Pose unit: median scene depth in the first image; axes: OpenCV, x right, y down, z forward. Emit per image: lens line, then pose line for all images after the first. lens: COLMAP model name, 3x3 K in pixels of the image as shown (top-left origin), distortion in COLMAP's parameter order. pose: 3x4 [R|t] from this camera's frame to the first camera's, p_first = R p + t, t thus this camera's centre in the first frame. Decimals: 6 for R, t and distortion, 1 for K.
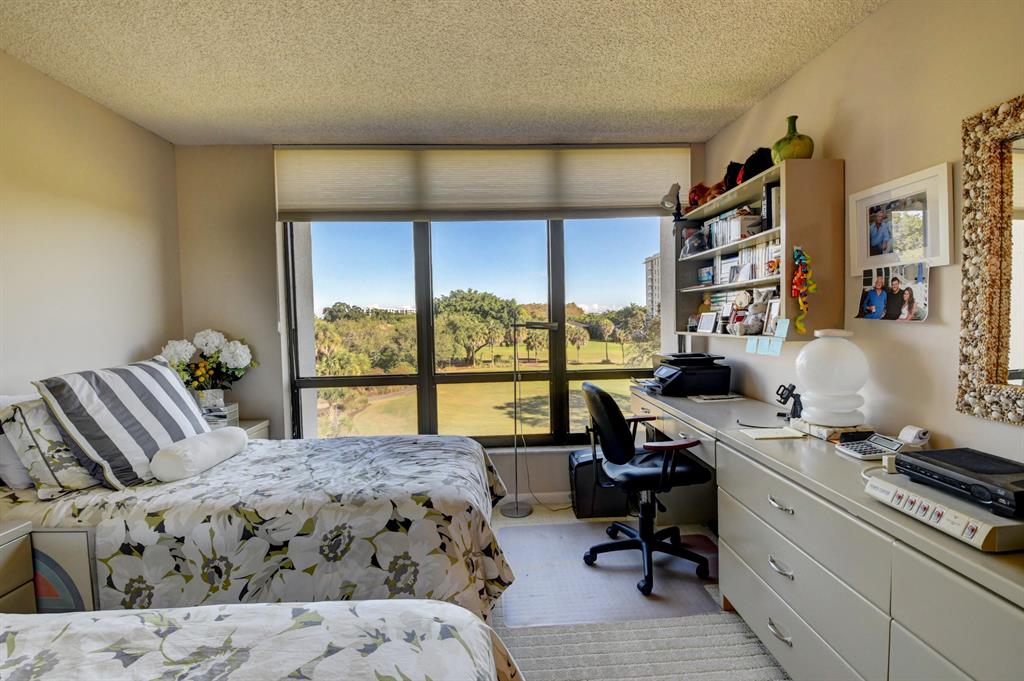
lens RADIAL K [[451.3, 0, 516.6], [0, 451.3, 336.3], [0, 0, 1]] dist [-0.013794, -0.009418]
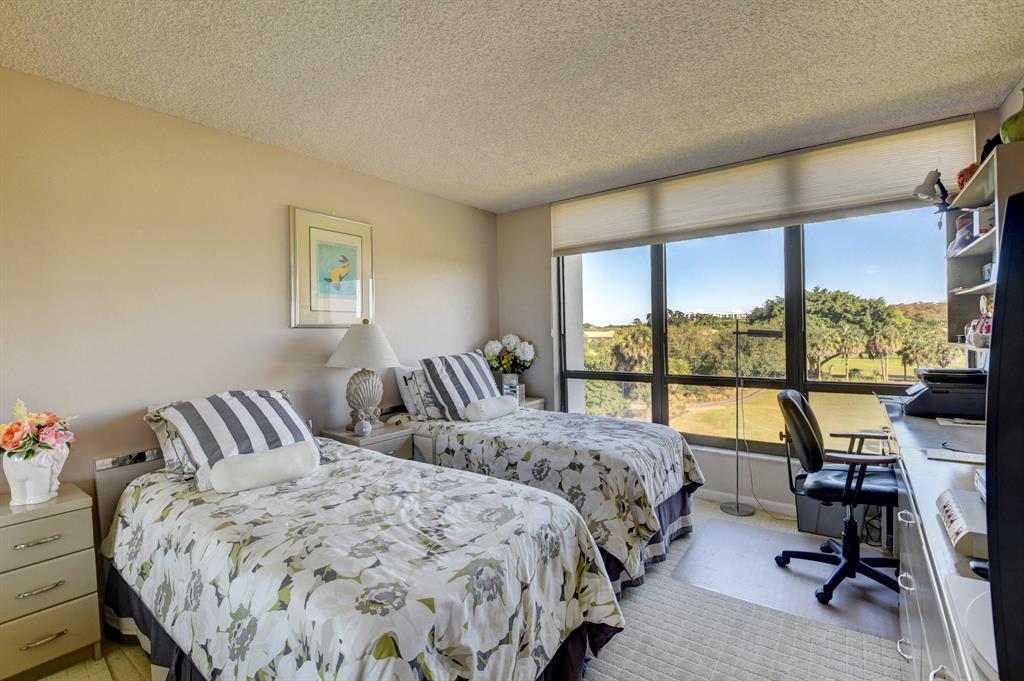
lens RADIAL K [[451.3, 0, 511.5], [0, 451.3, 333.7], [0, 0, 1]] dist [-0.013794, -0.009418]
pose [[0.765797, 0.010237, -0.643001, 0.338353], [-0.021299, 0.999728, -0.009450, -0.001735], [0.642730, 0.020932, 0.765807, -0.187647]]
